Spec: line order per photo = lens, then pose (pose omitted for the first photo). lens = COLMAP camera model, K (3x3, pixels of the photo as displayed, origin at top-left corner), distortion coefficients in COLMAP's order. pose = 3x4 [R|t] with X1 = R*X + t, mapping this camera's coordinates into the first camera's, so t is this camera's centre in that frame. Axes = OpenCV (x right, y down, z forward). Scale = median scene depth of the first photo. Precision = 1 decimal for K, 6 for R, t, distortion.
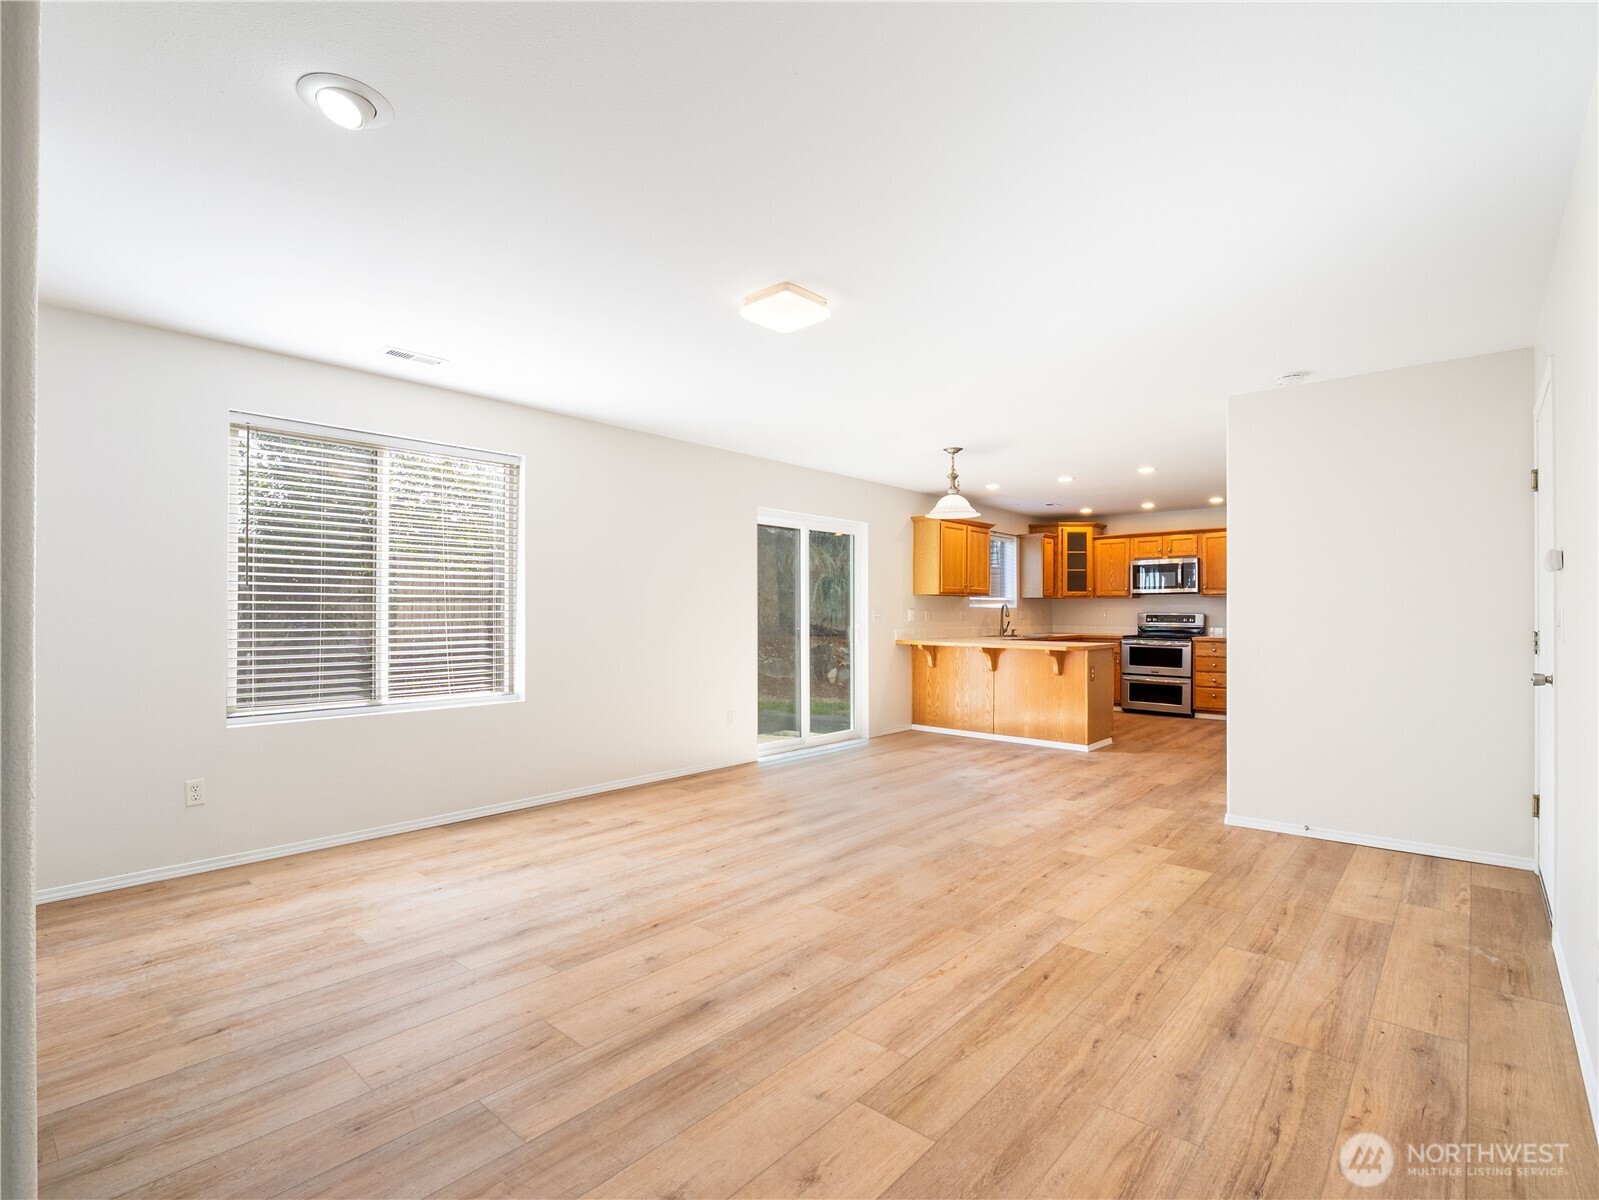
lens RADIAL K [[769.5, 0, 798.4], [0, 769.5, 603.3], [0, 0, 1]] dist [-0.008673, 0.001529]
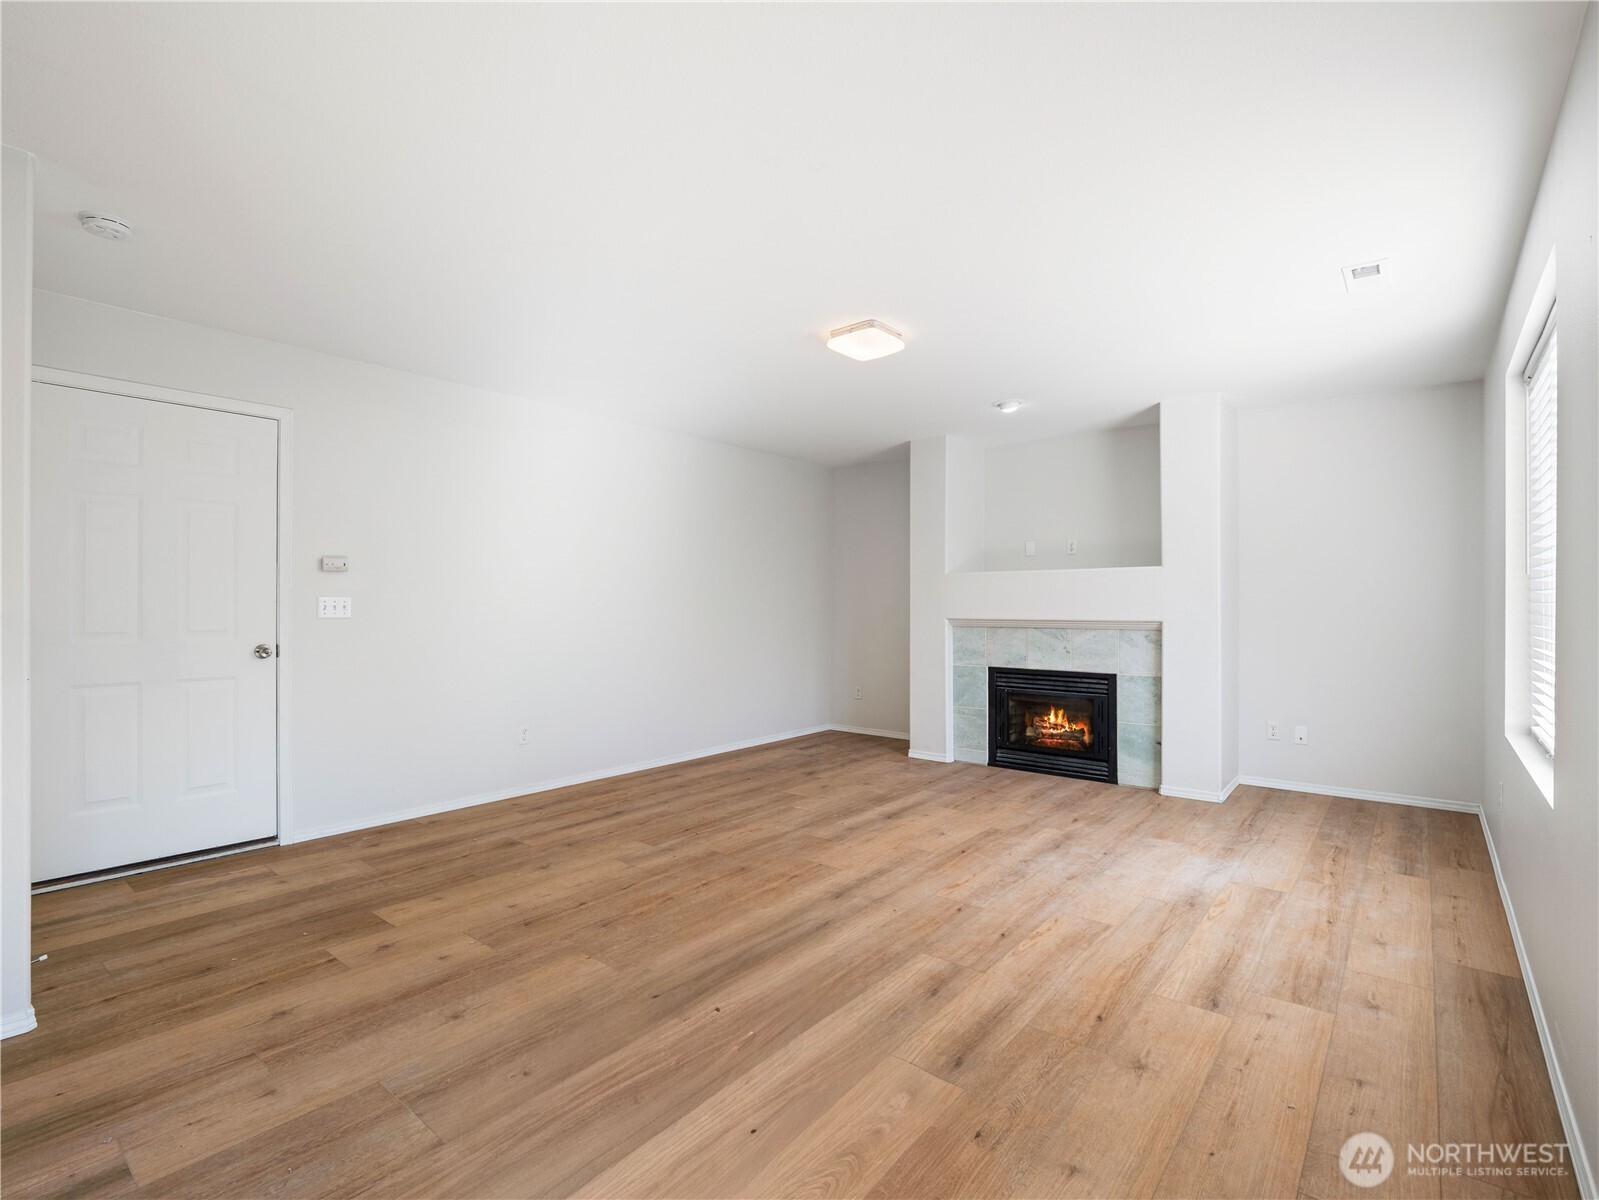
lens RADIAL K [[769.5, 0, 798.4], [0, 769.5, 603.3], [0, 0, 1]] dist [-0.008673, 0.001529]
pose [[-0.999143, -0.005687, -0.040988, 0.128244], [-0.005271, 0.999933, -0.010259, 0.025956], [0.041044, -0.010035, -0.999107, 2.104641]]
